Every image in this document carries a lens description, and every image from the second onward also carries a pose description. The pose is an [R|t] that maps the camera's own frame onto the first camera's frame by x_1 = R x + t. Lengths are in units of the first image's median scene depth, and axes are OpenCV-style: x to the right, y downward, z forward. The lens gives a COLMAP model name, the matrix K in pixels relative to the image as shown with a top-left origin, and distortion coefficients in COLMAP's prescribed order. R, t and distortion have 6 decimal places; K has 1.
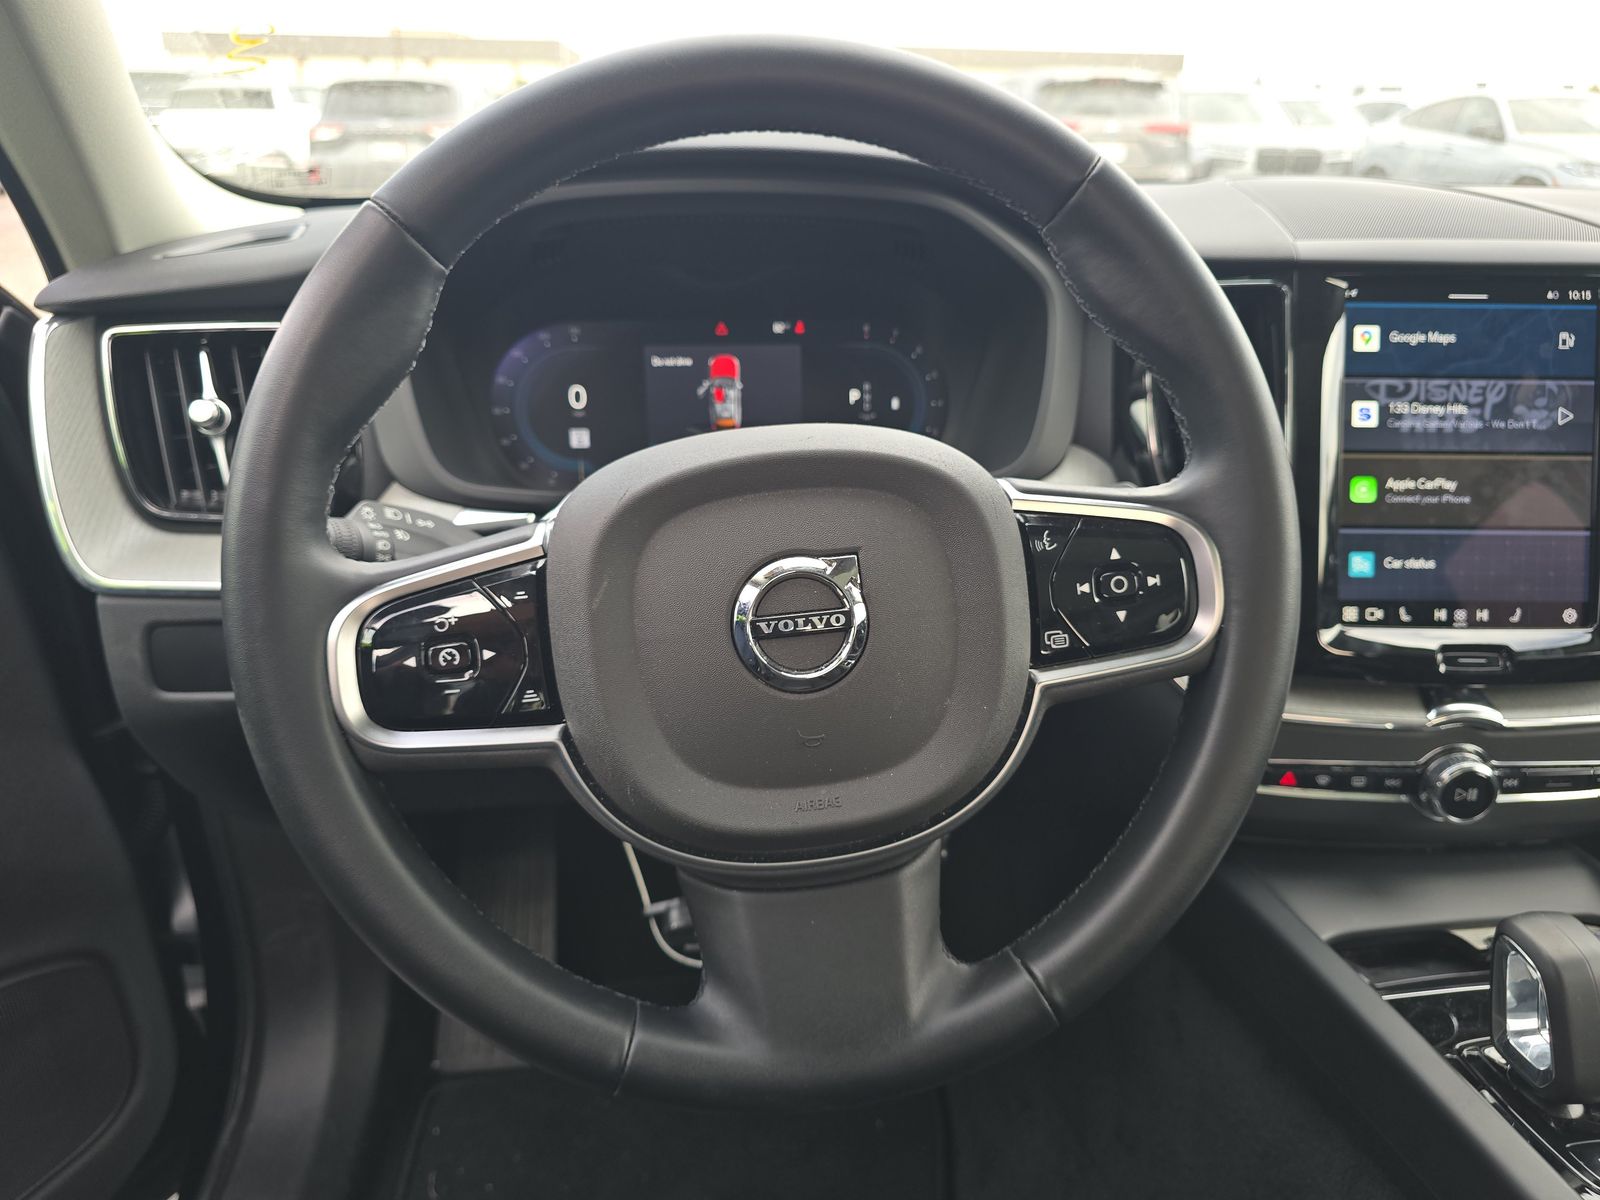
lens RADIAL K [[1104.4, 0, 784.2], [0, 1104.4, 595.0], [0, 0, 1]] dist [-0.006633, -0.020694]
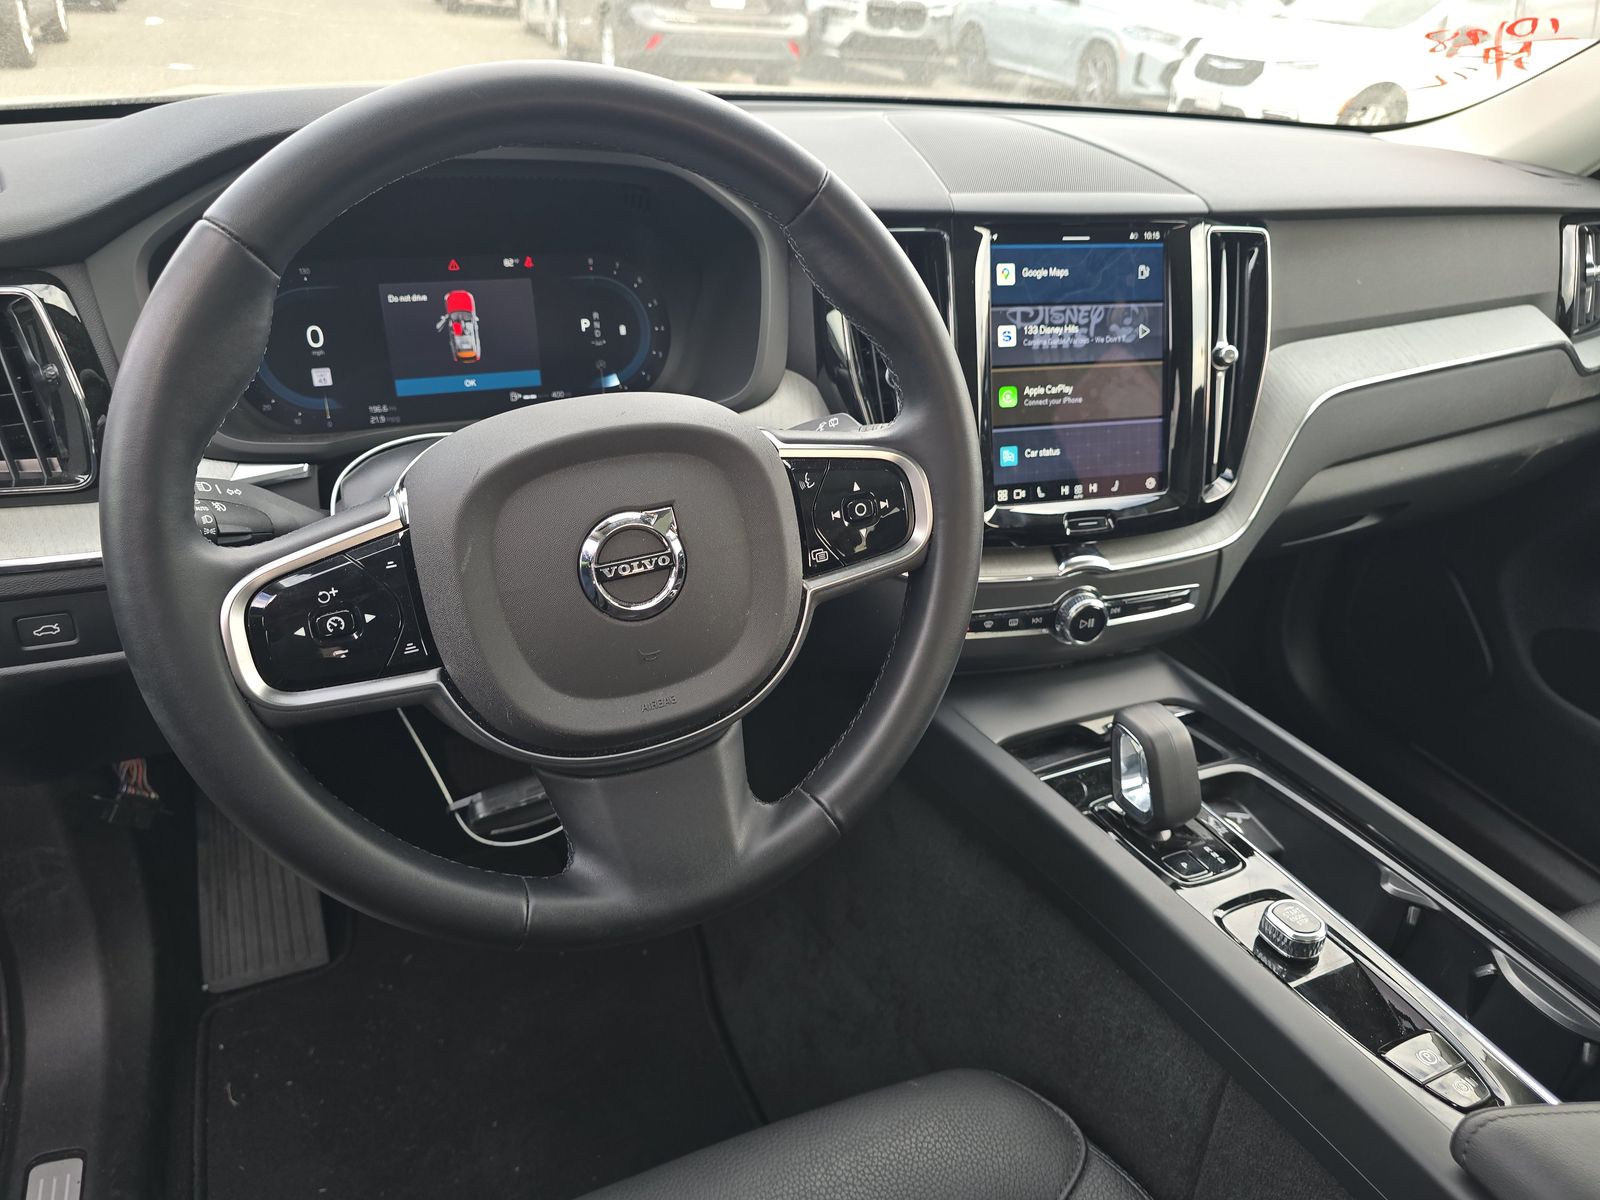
lens RADIAL K [[1101.2, 0, 800.0], [0, 1101.2, 600.0], [0, 0, 1]] dist [0.001035, -0.004271]
pose [[0.945970, -0.109684, 0.305140, -0.118860], [0.068429, 0.987386, 0.142784, -0.062980], [-0.316951, -0.114189, 0.941543, -0.154439]]
